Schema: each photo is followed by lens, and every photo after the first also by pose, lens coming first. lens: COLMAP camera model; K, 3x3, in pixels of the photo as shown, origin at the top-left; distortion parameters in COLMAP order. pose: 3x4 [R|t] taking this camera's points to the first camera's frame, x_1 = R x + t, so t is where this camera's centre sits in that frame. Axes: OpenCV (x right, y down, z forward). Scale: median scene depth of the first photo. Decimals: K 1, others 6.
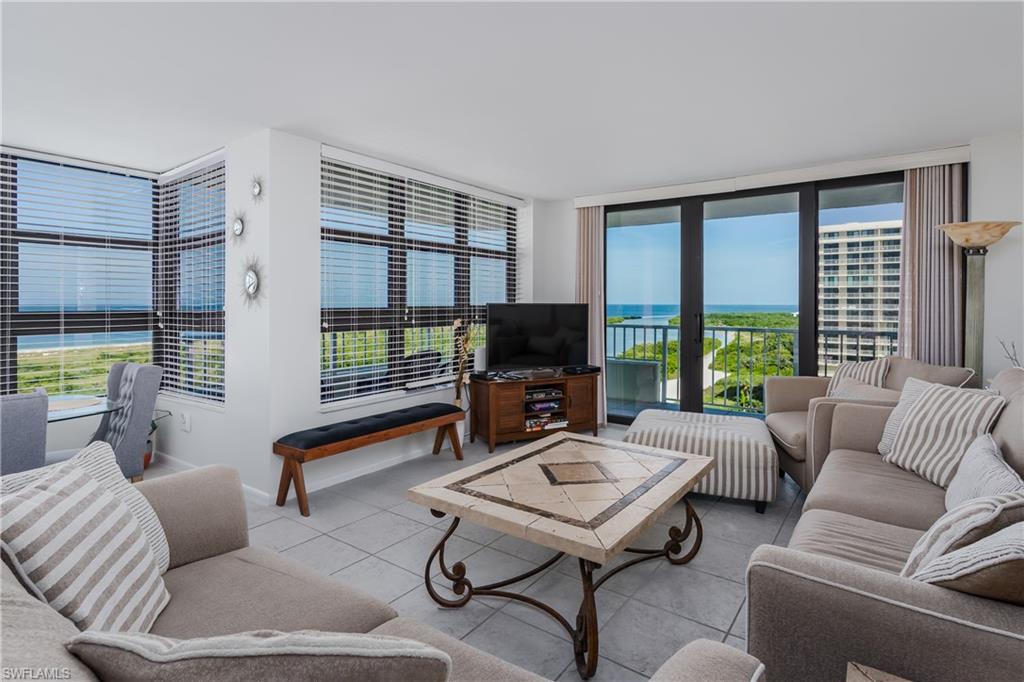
lens RADIAL K [[518.8, 0, 512.3], [0, 518.8, 302.7], [0, 0, 1]] dist [-0.000911, 0.000052]
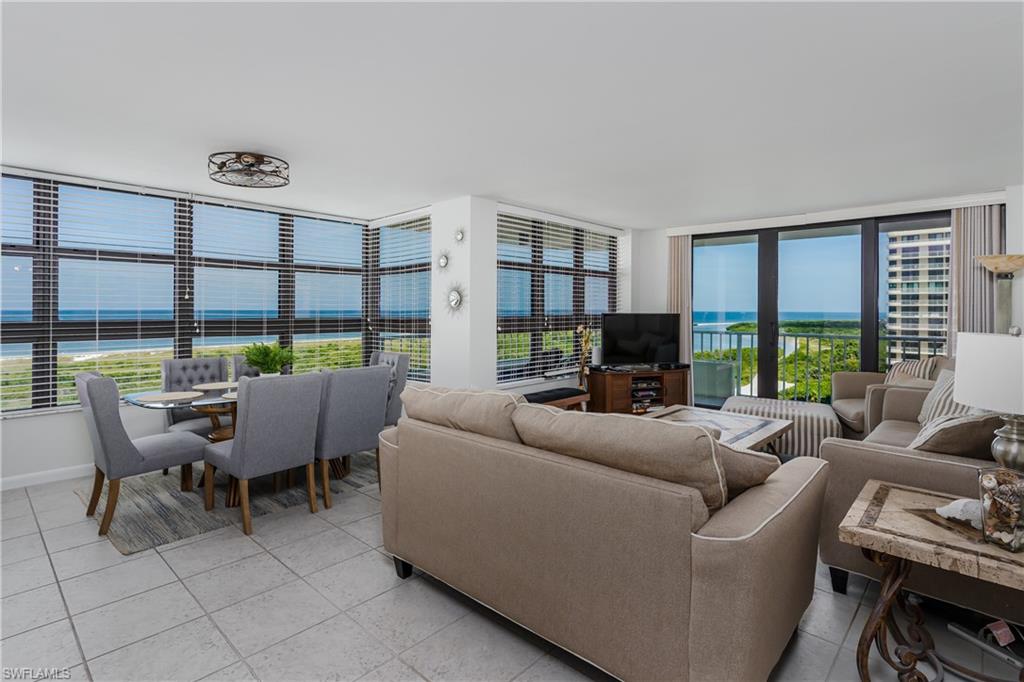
lens RADIAL K [[511.7, 0, 493.6], [0, 511.7, 306.8], [0, 0, 1]] dist [0.000956, -0.000329]
pose [[0.991076, 0.001717, -0.133287, -0.148542], [-0.002341, 0.999987, -0.004527, -0.008545], [0.133277, 0.004799, 0.991067, -0.314818]]
